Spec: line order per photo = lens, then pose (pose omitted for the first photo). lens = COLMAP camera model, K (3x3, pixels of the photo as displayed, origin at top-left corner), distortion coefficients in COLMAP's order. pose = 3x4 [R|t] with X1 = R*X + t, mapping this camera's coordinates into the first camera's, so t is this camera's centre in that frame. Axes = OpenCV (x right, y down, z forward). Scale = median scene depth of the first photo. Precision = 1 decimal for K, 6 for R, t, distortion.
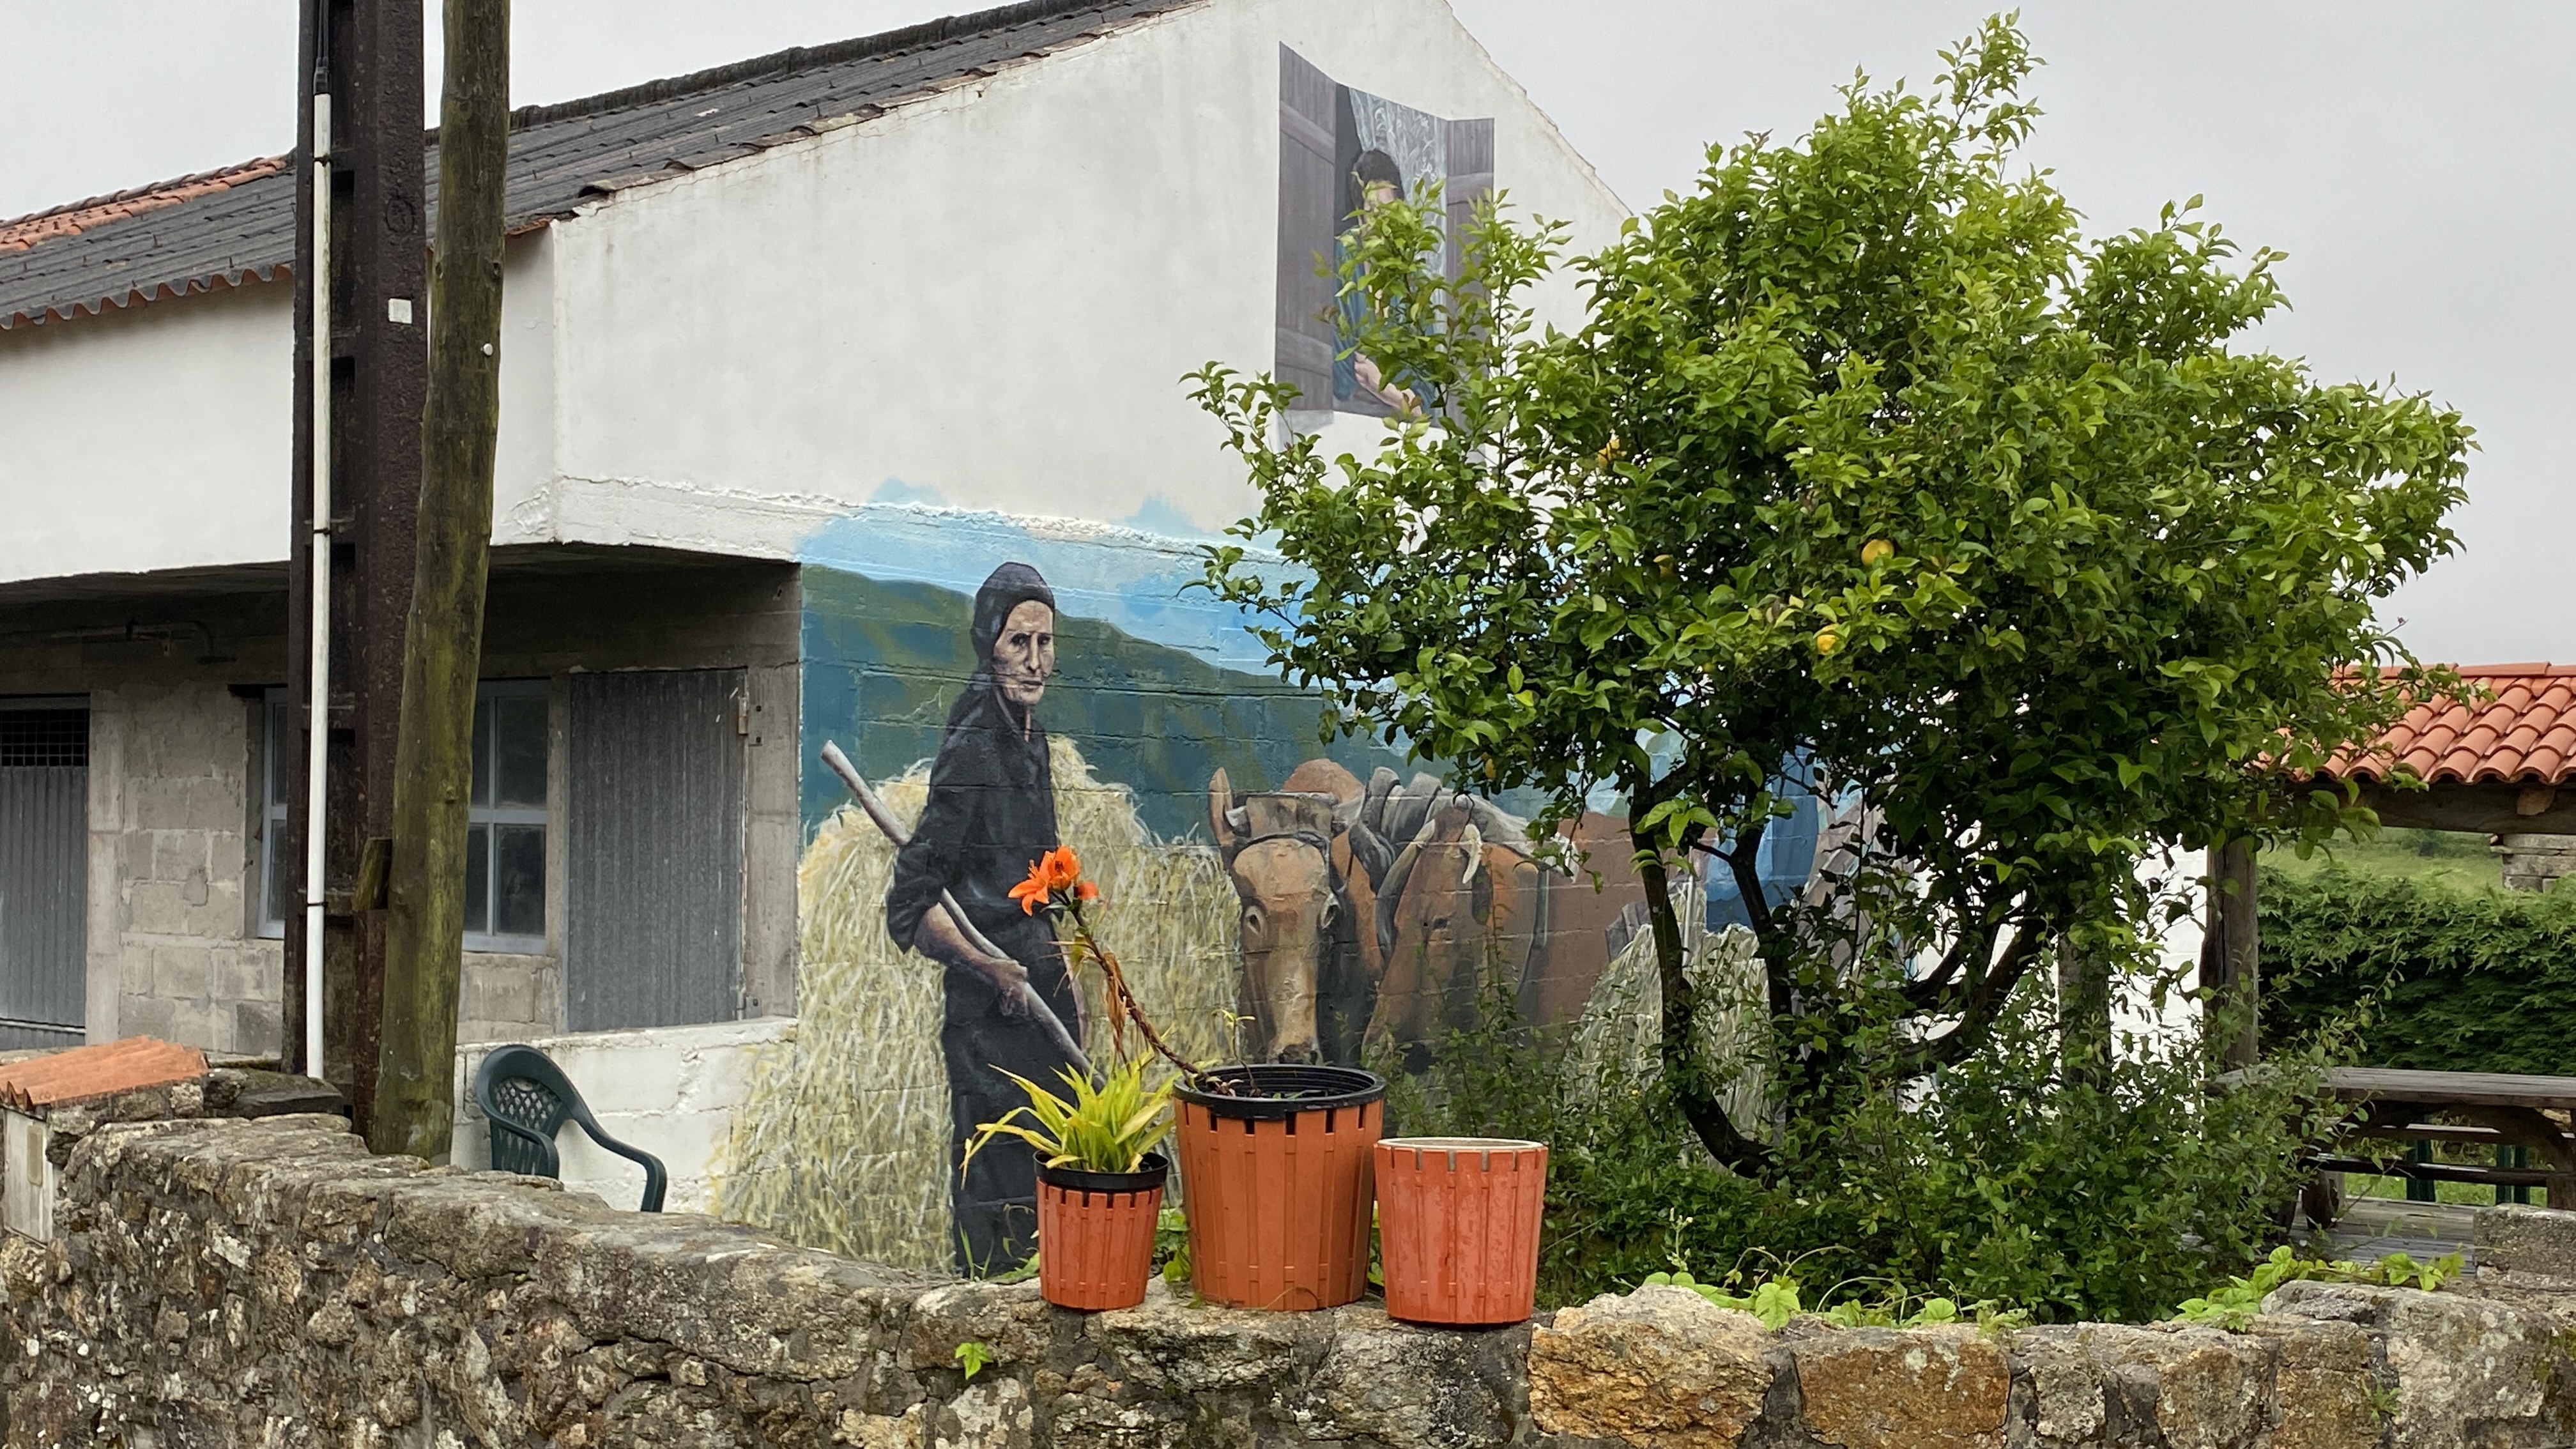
lens RADIAL K [[2968.5, 0, 1289.0], [0, 2968.5, 730.1], [0, 0, 1]] dist [0.108173, 0.000000]
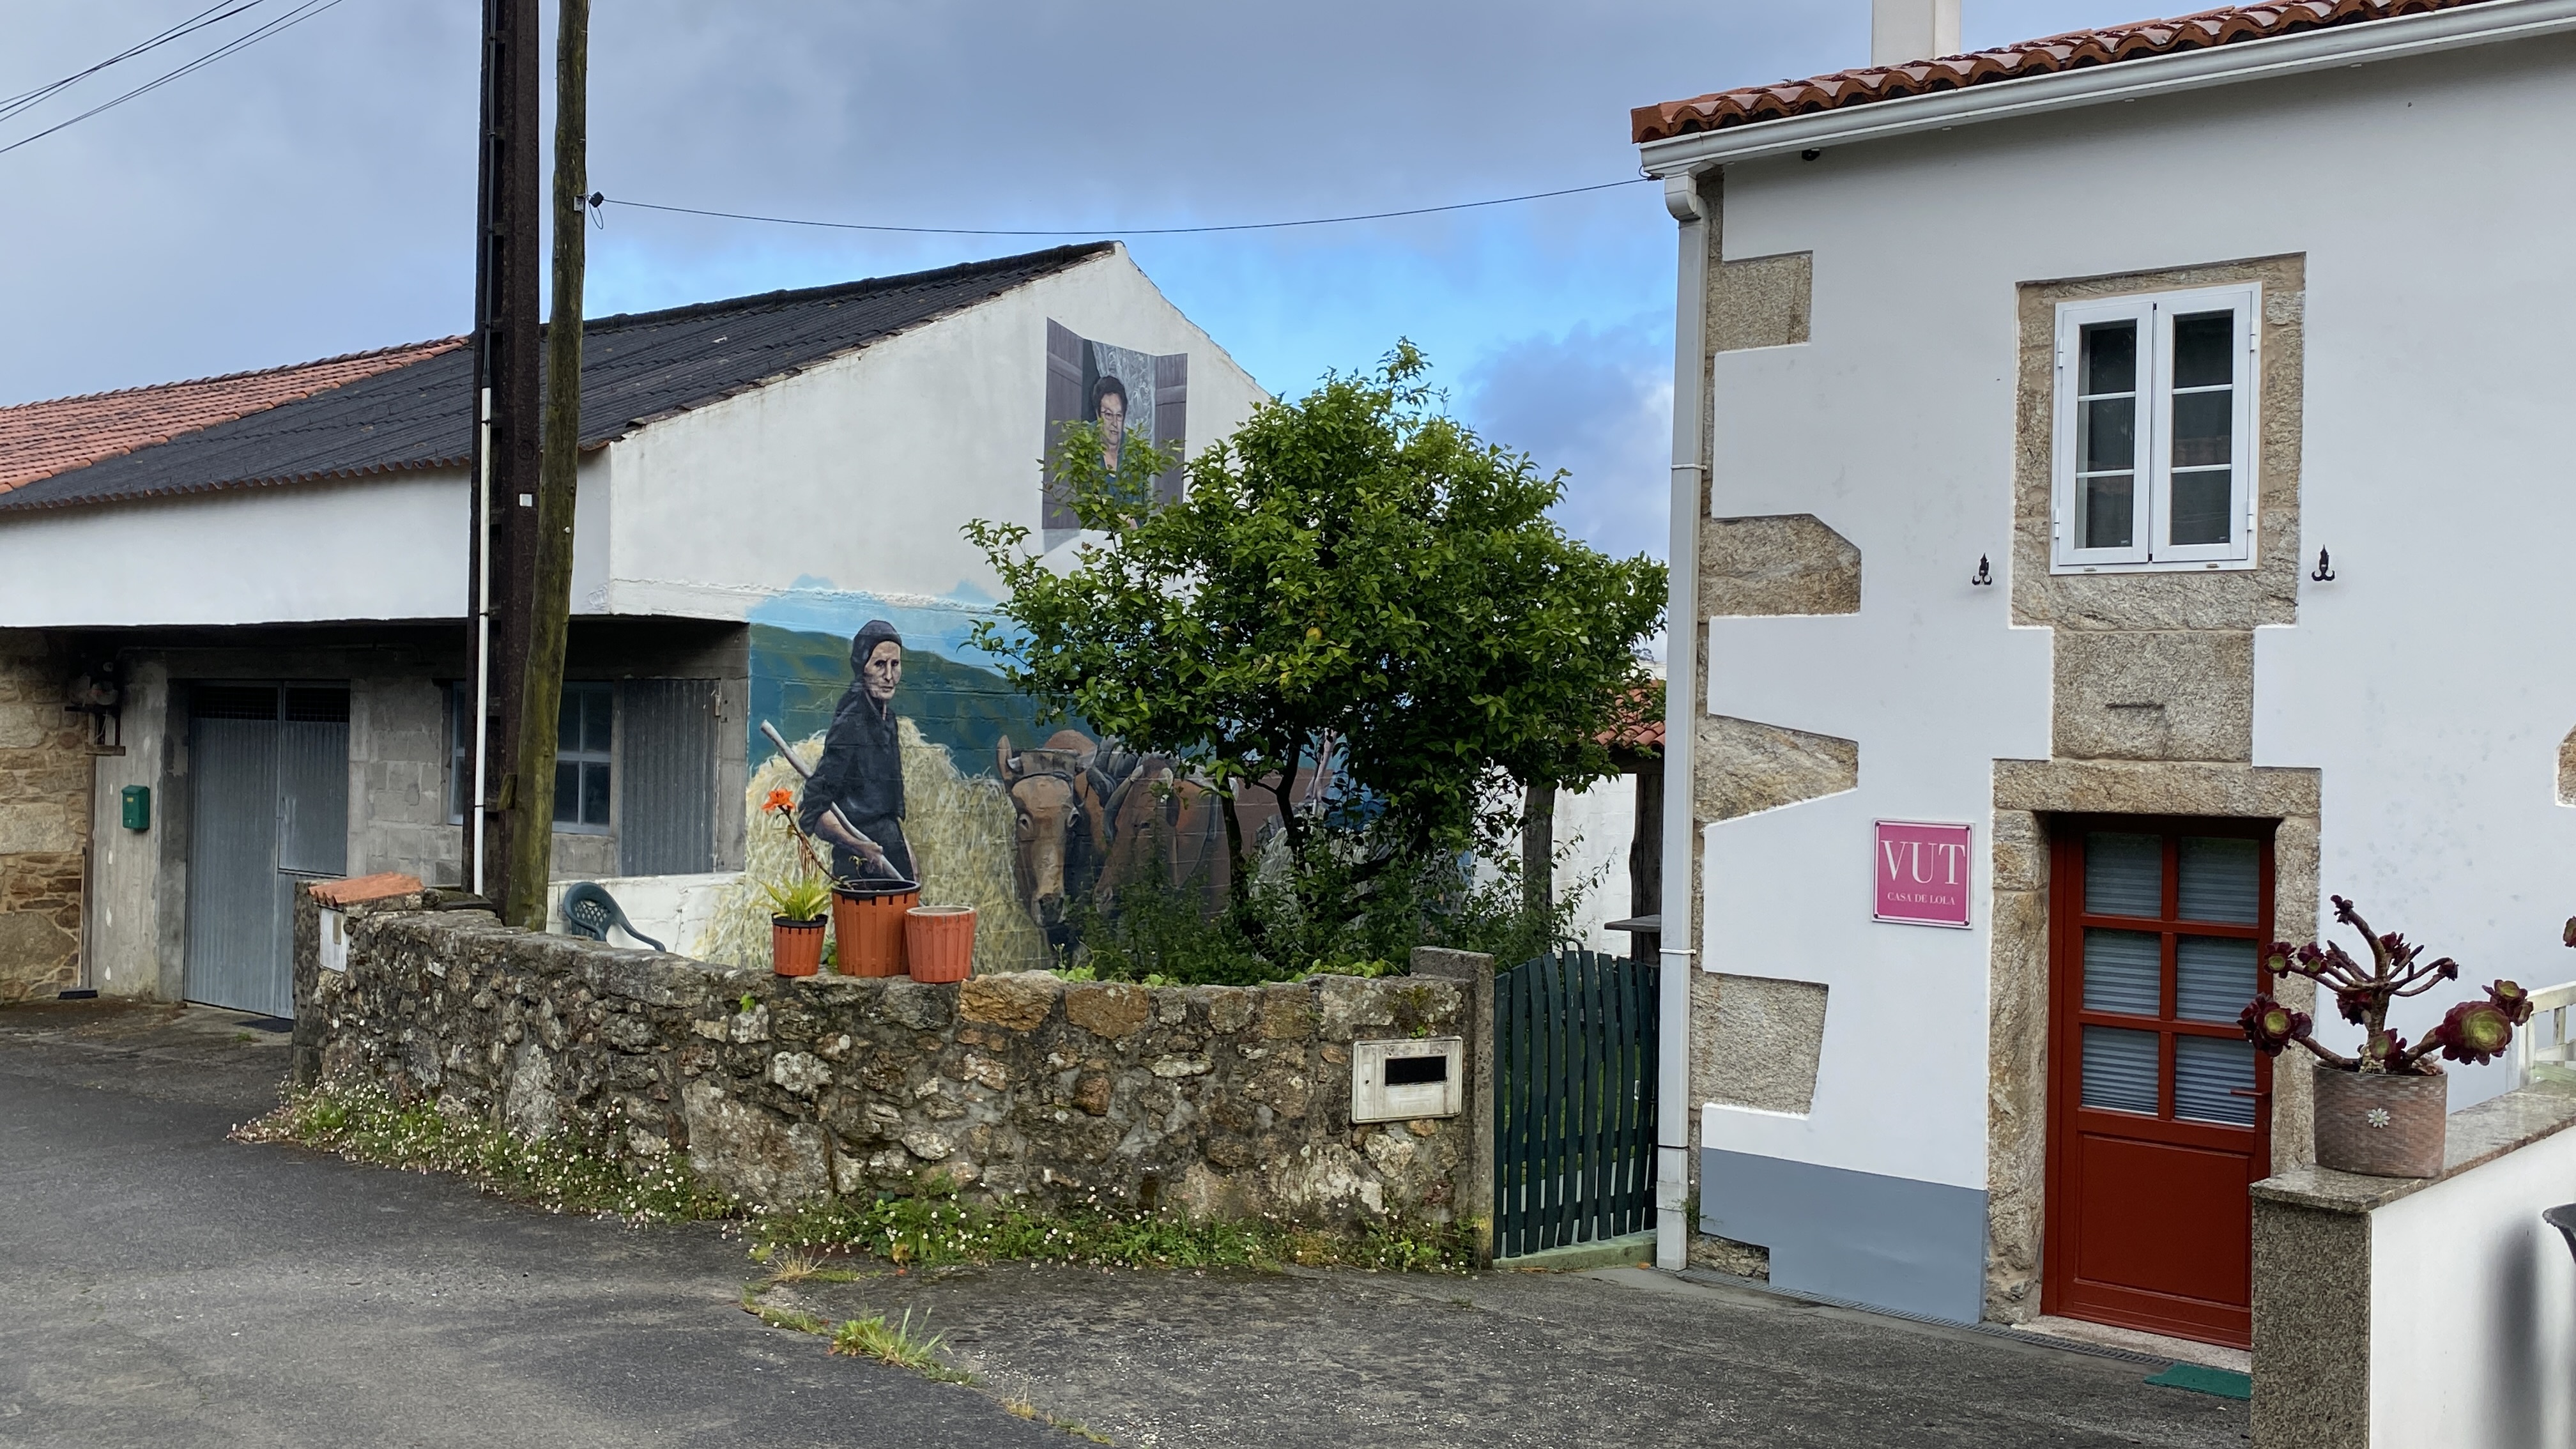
lens RADIAL K [[2232.4, 0, 1290.8], [0, 2232.4, 731.0], [0, 0, 1]] dist [0.085534, -0.019366]
pose [[0.999509, 0.014575, 0.027732, 0.130657], [-0.015159, 0.999665, 0.020964, -0.023800], [-0.027417, -0.021374, 0.999396, -0.386329]]
